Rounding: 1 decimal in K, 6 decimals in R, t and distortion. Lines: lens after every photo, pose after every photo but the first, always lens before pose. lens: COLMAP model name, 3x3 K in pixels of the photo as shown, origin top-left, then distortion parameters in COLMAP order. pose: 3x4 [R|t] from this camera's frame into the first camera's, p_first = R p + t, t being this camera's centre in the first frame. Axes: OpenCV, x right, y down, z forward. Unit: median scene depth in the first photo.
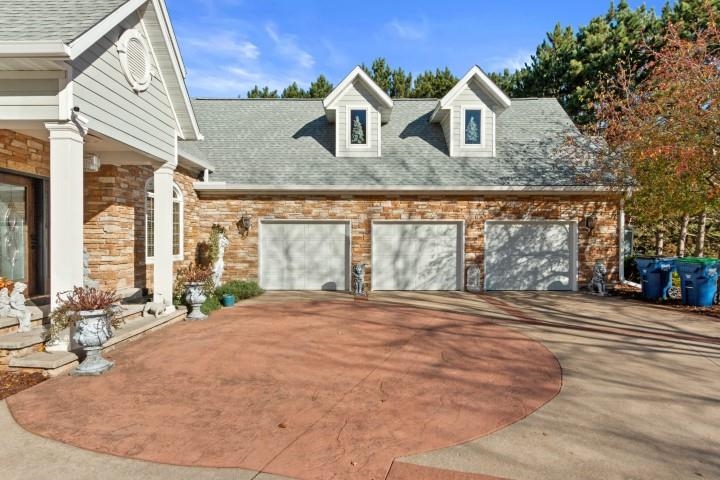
lens RADIAL K [[408.0, 0, 360.0], [0, 408.0, 240.0], [0, 0, 1]] dist [-0.001227, -0.001202]
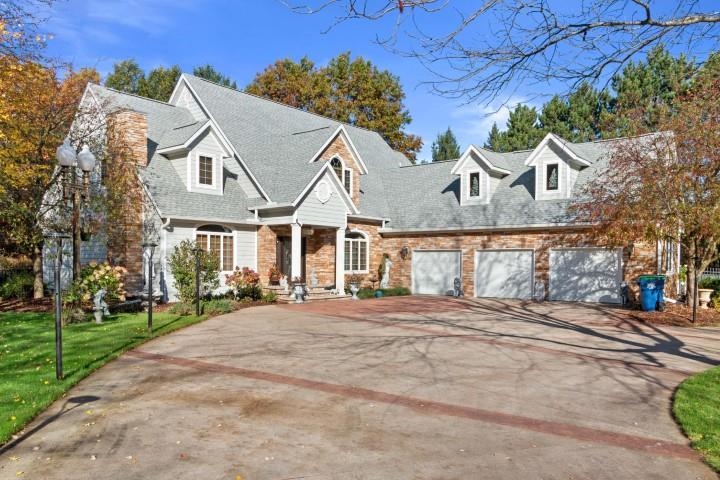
lens RADIAL K [[524.4, 0, 360.0], [0, 524.4, 240.0], [0, 0, 1]] dist [-0.000438, -0.000221]
pose [[0.777651, -0.024916, -0.628202, 0.928035], [-0.003959, 0.999000, -0.044524, 0.005259], [0.628683, 0.037111, 0.776775, -0.765152]]
